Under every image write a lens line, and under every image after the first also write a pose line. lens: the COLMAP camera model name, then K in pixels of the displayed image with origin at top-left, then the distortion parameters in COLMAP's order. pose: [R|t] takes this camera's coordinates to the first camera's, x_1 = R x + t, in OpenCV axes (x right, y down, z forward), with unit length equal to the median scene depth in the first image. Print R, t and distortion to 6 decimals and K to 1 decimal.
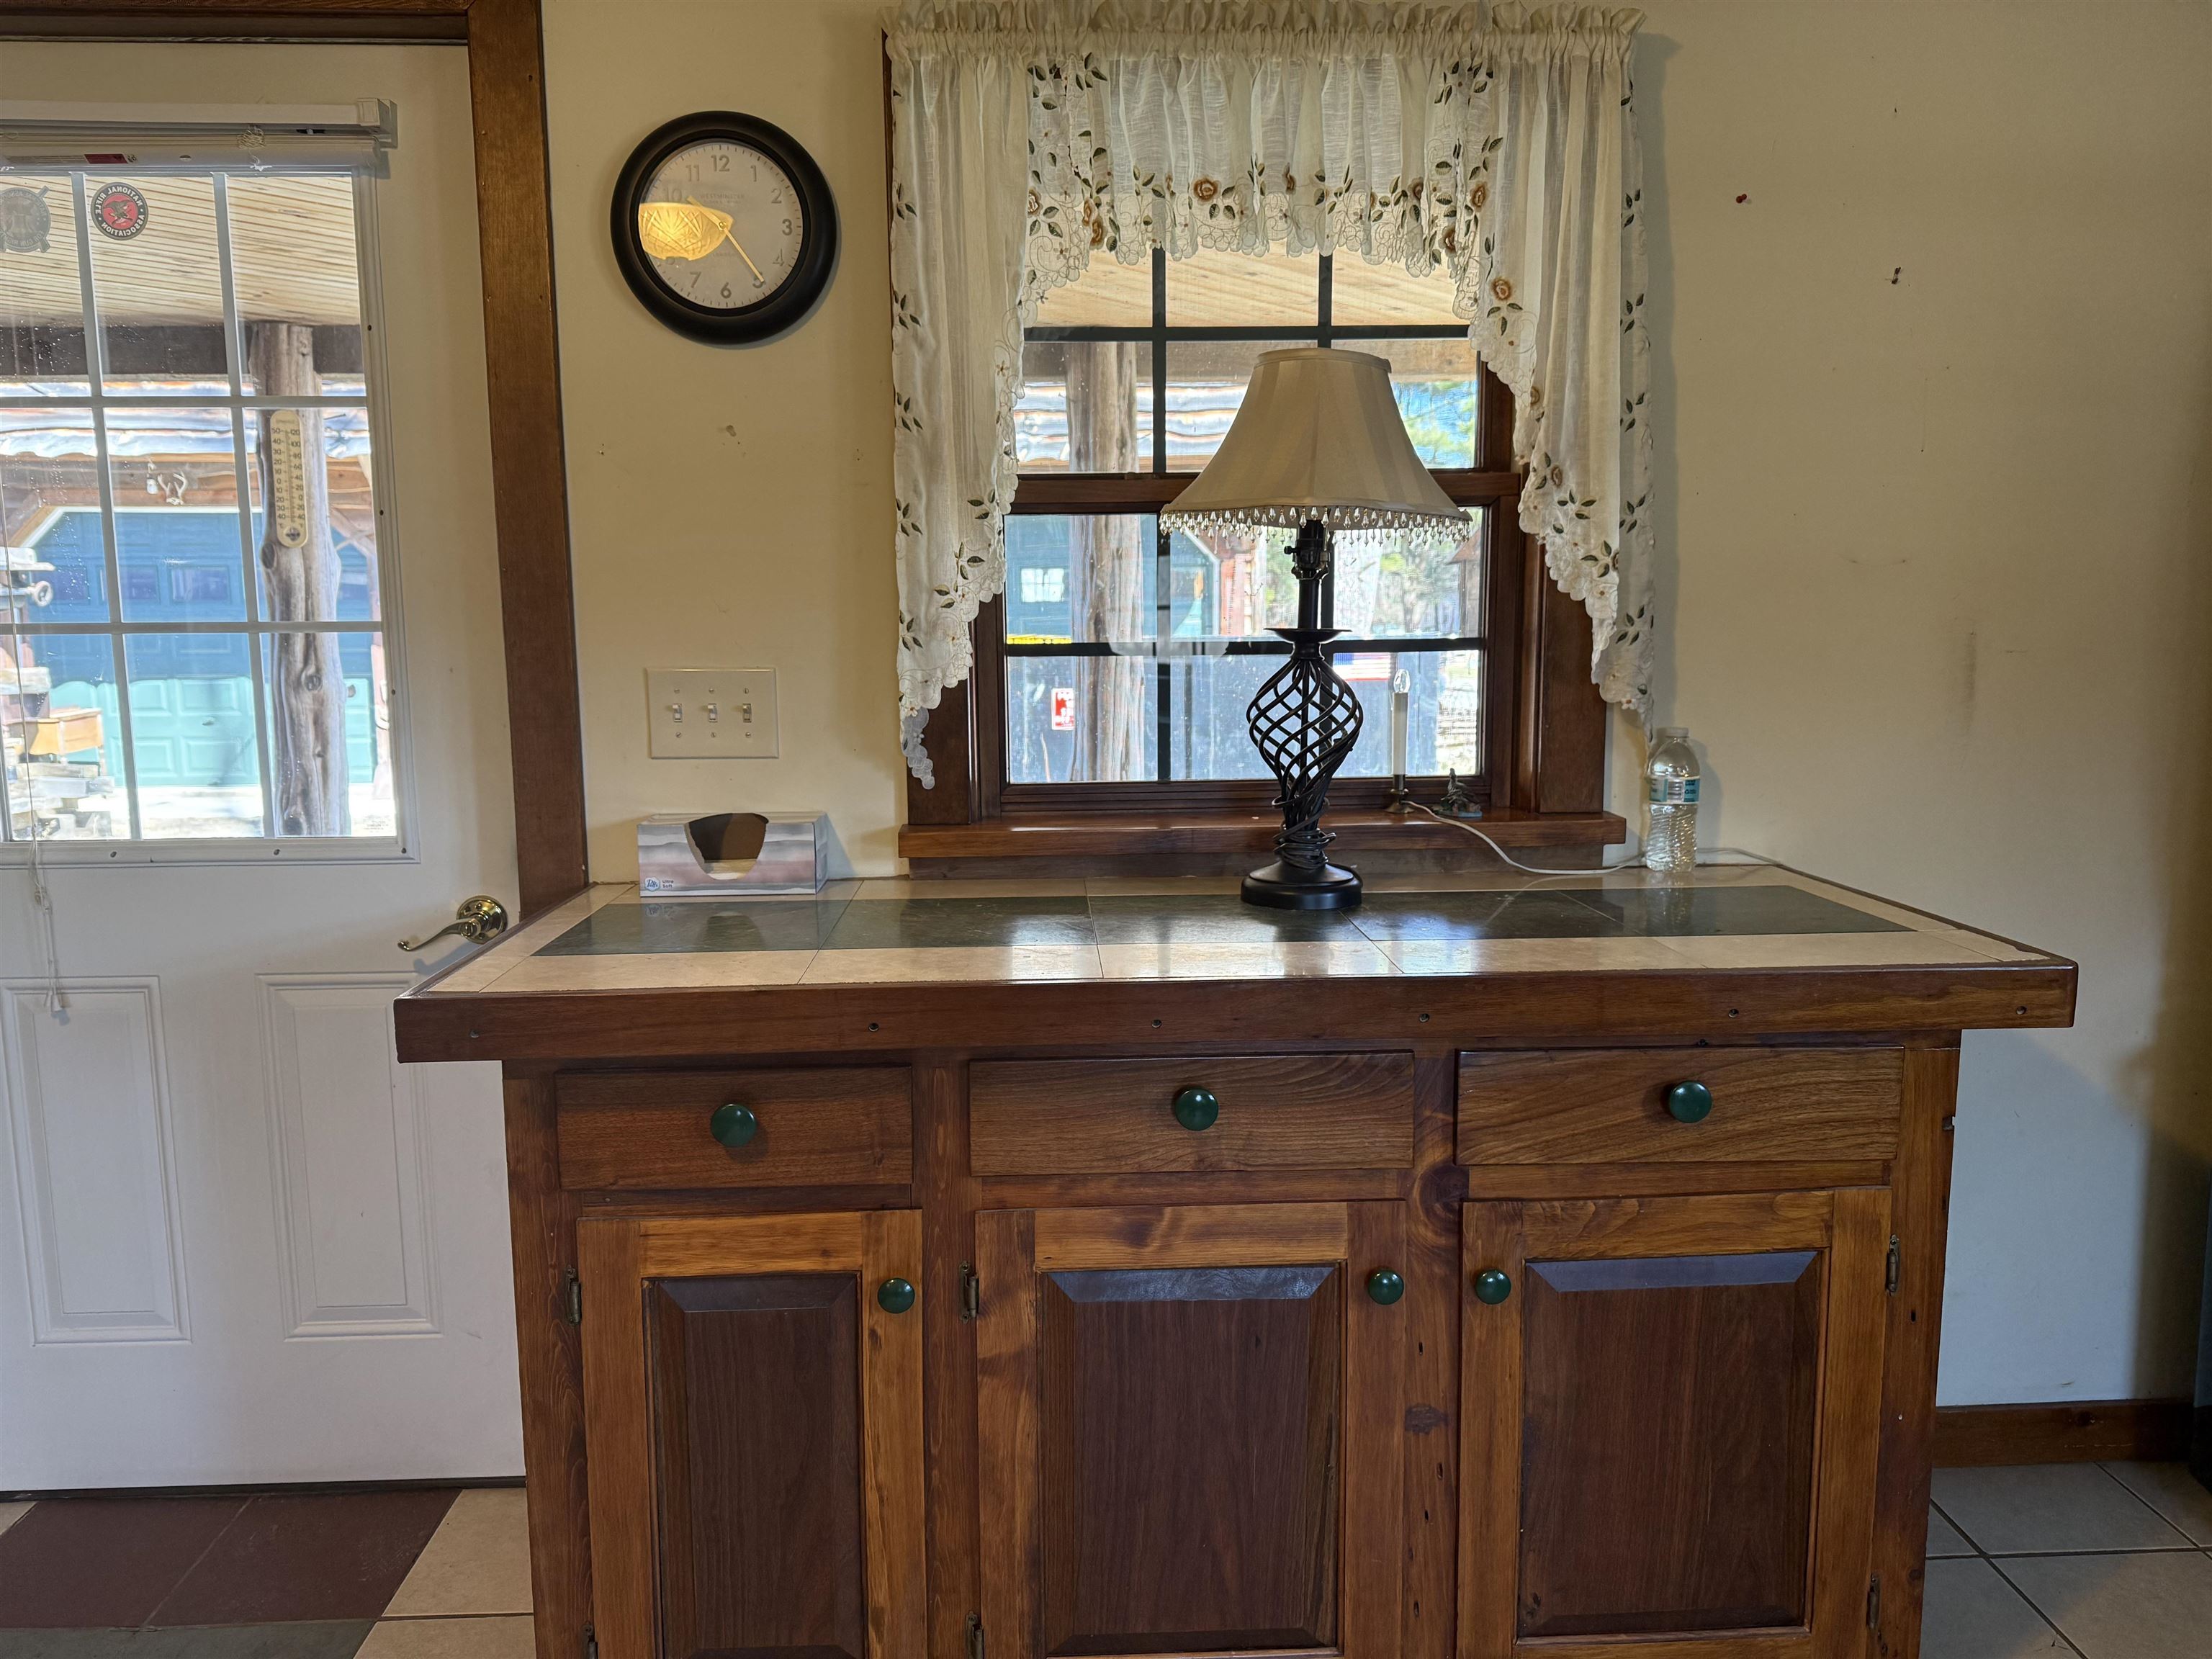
lens RADIAL K [[1535.3, 0, 1106.0], [0, 1535.3, 829.5], [0, 0, 1]] dist [0.161966, -0.292692]
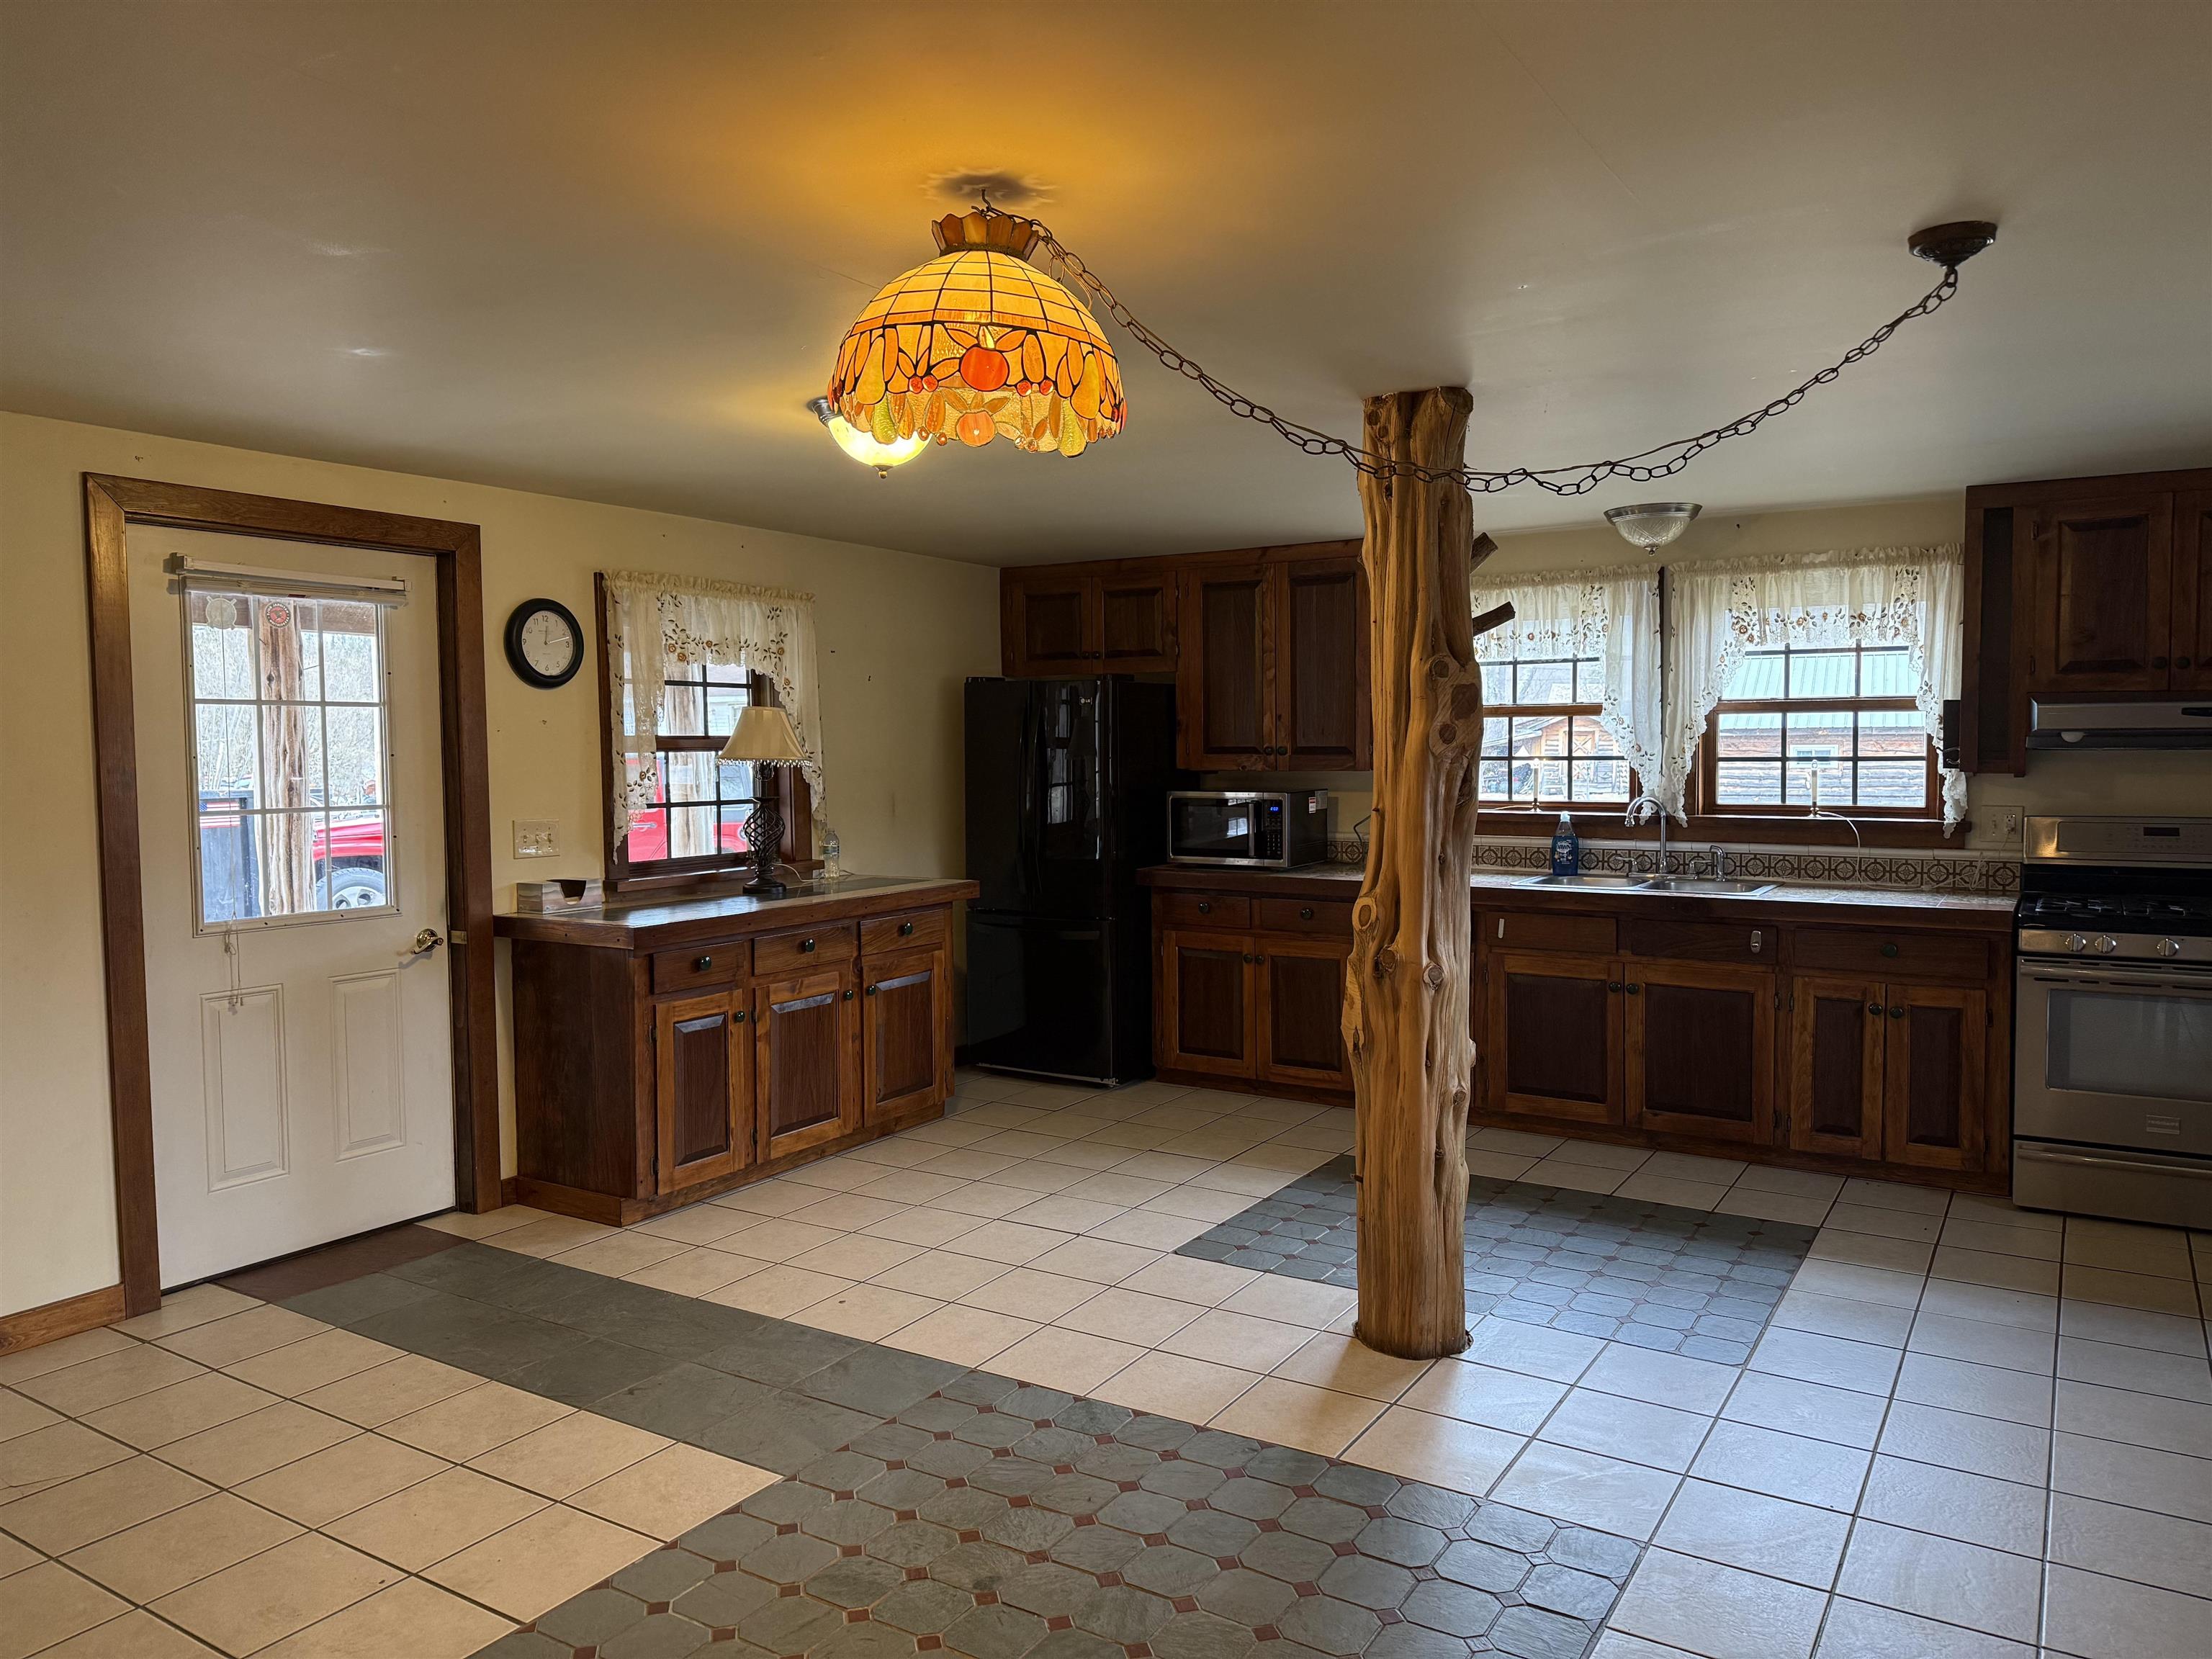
lens RADIAL K [[1535.3, 0, 1106.0], [0, 1535.3, 829.5], [0, 0, 1]] dist [0.161966, -0.292692]
pose [[0.579562, -0.043650, 0.813759, -1.950289], [0.115775, 0.992846, -0.029199, 0.094022], [-0.806663, 0.111136, 0.580469, -1.248009]]
